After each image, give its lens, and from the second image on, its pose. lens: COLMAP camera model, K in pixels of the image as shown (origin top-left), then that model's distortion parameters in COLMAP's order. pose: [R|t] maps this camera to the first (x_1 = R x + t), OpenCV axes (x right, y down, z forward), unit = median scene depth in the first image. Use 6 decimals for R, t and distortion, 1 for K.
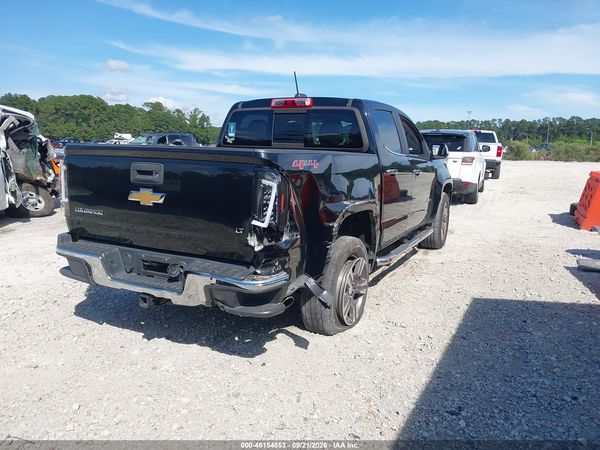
lens RADIAL K [[486.5, 0, 300.8], [0, 486.5, 223.6], [0, 0, 1]] dist [-0.000116, 0.005315]
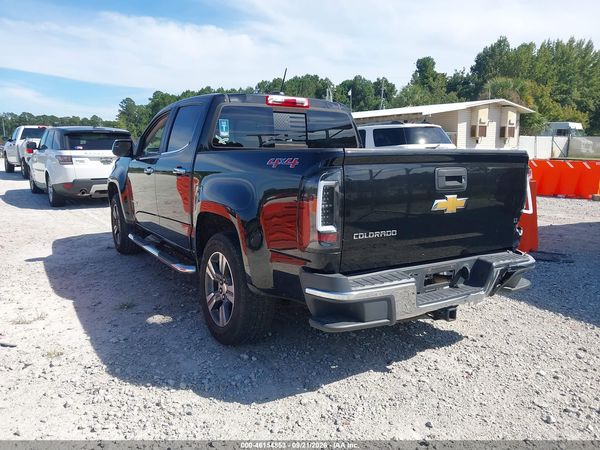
lens RADIAL K [[486.5, 0, 296.7], [0, 486.5, 227.4], [0, 0, 1]] dist [-0.000116, 0.005315]
pose [[0.507084, -0.153599, 0.848100, -1.128160], [0.140443, 0.985566, 0.094524, -0.124619], [-0.850377, 0.071178, 0.521337, 0.680944]]
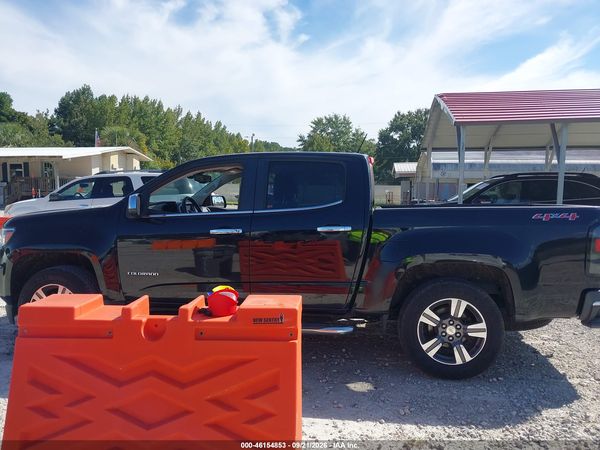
lens RADIAL K [[486.5, 0, 298.5], [0, 486.5, 224.1], [0, 0, 1]] dist [-0.000116, 0.005315]
pose [[-0.354941, -0.079203, 0.931528, -1.281162], [0.140341, 0.980600, 0.136850, -0.375345], [-0.924295, 0.179305, -0.336939, 2.010690]]
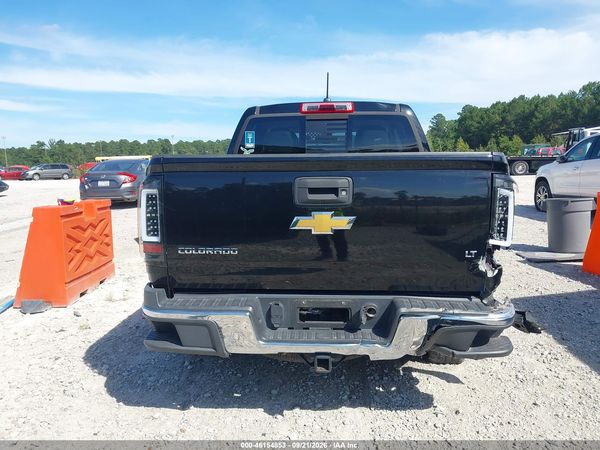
lens RADIAL K [[486.5, 0, 297.5], [0, 486.5, 226.6], [0, 0, 1]] dist [-0.000116, 0.005315]
pose [[0.917537, -0.079803, 0.389560, -0.569299], [0.091776, 0.995705, -0.012187, -0.038347], [-0.386914, 0.046934, 0.920921, 0.295744]]
